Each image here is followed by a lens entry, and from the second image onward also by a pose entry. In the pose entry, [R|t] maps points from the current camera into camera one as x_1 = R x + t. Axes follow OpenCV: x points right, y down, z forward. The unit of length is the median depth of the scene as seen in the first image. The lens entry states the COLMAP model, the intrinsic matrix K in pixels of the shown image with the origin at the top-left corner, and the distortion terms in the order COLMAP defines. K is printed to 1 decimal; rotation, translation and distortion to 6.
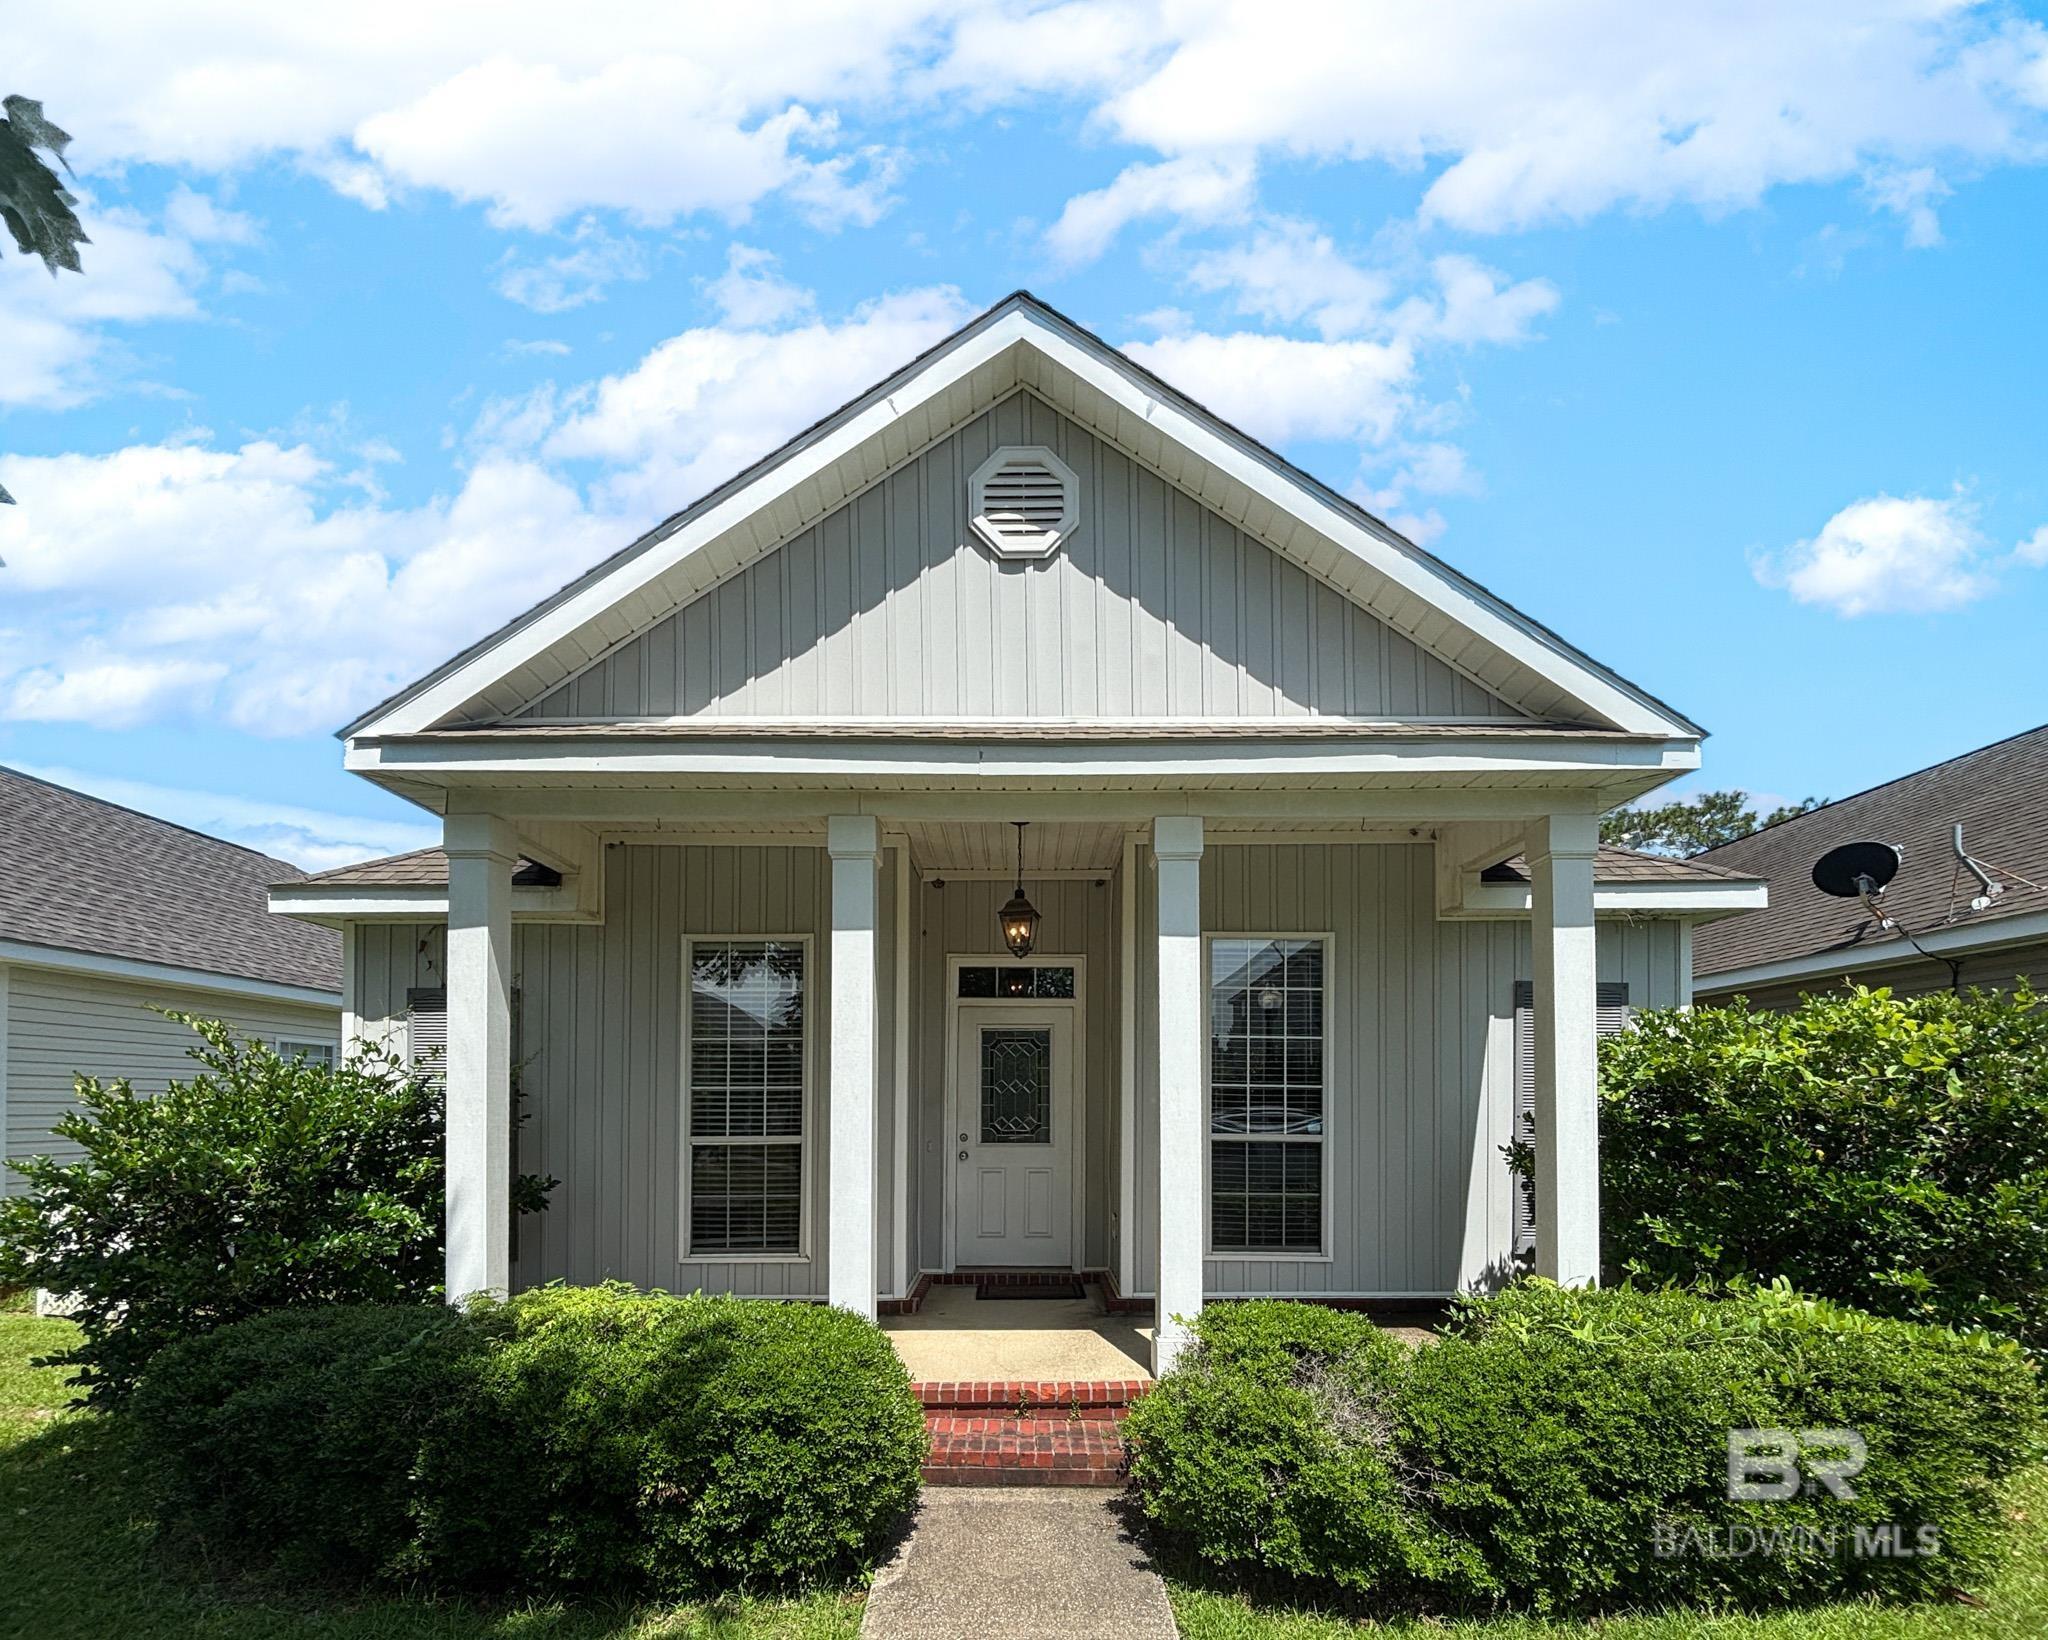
lens RADIAL K [[892.1, 0, 1024.0], [0, 892.1, 745.7], [0, 0, 1]] dist [0.000681, 0.000107]
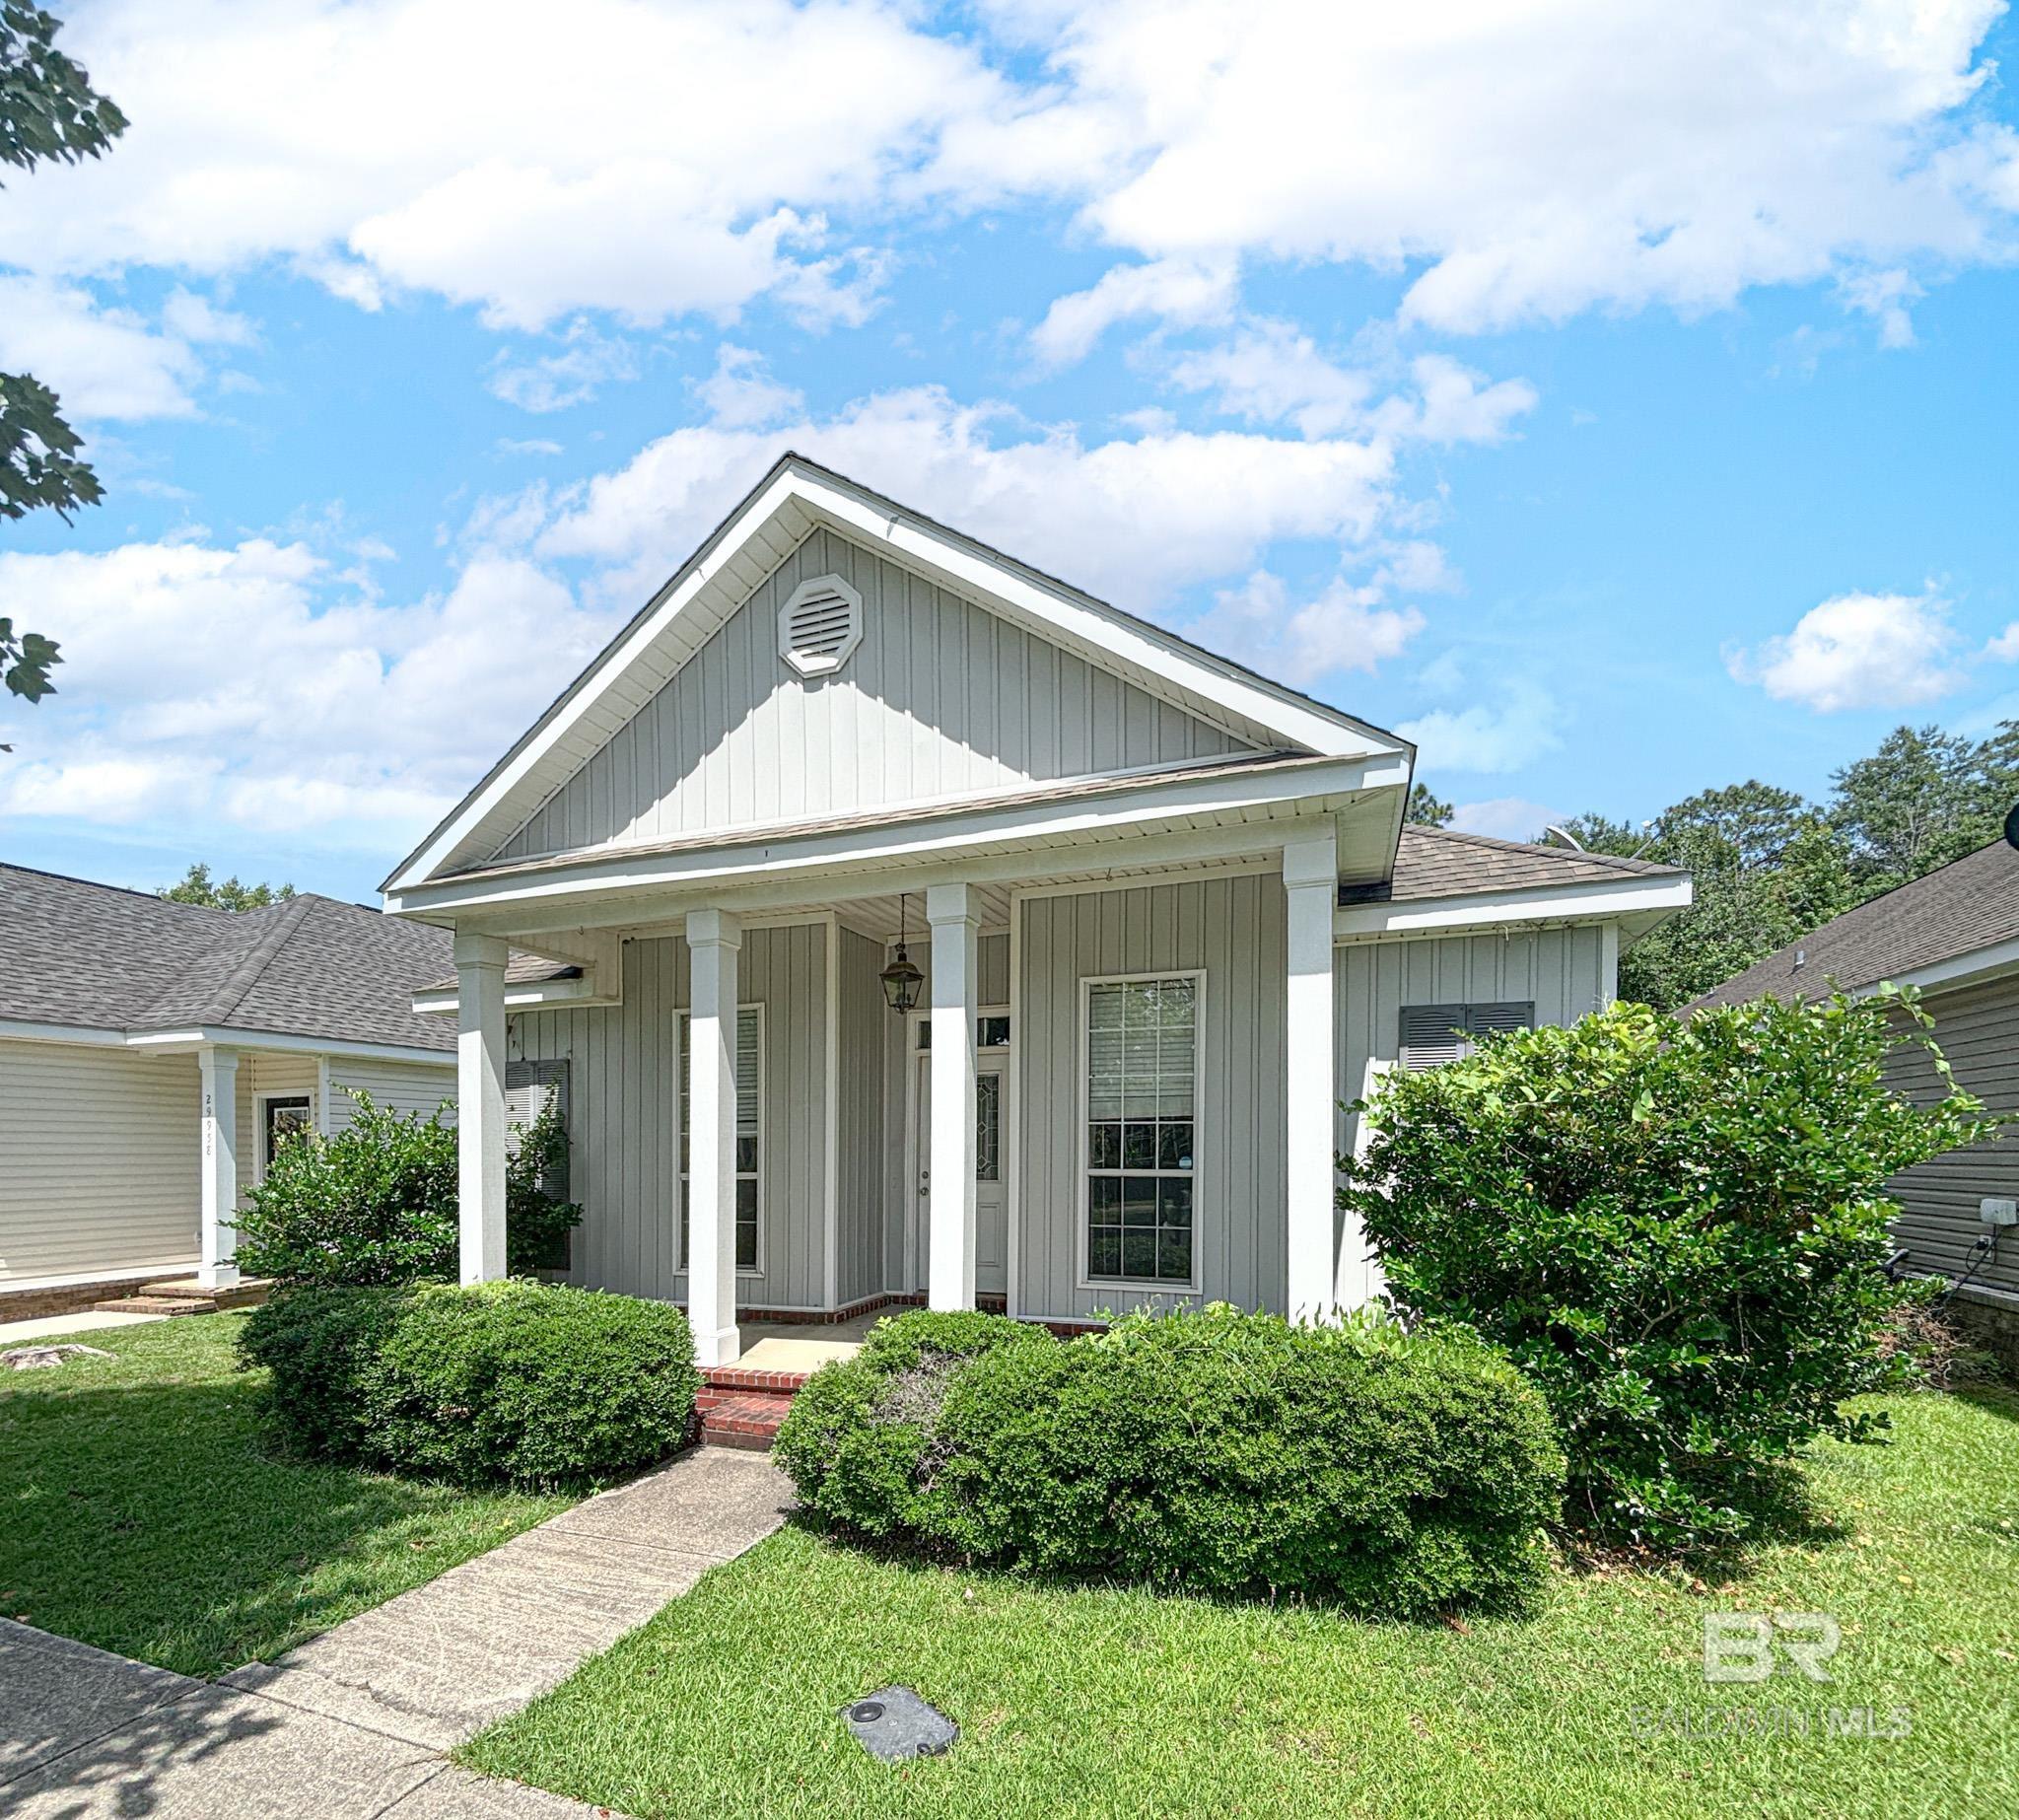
lens RADIAL K [[930.1, 0, 1012.5], [0, 930.1, 758.4], [0, 0, 1]] dist [-0.002914, -0.000251]
pose [[0.936876, -0.145079, -0.318142, 0.660329], [0.139965, 0.989388, -0.039007, -0.020650], [0.320425, -0.007984, 0.947240, -0.083719]]
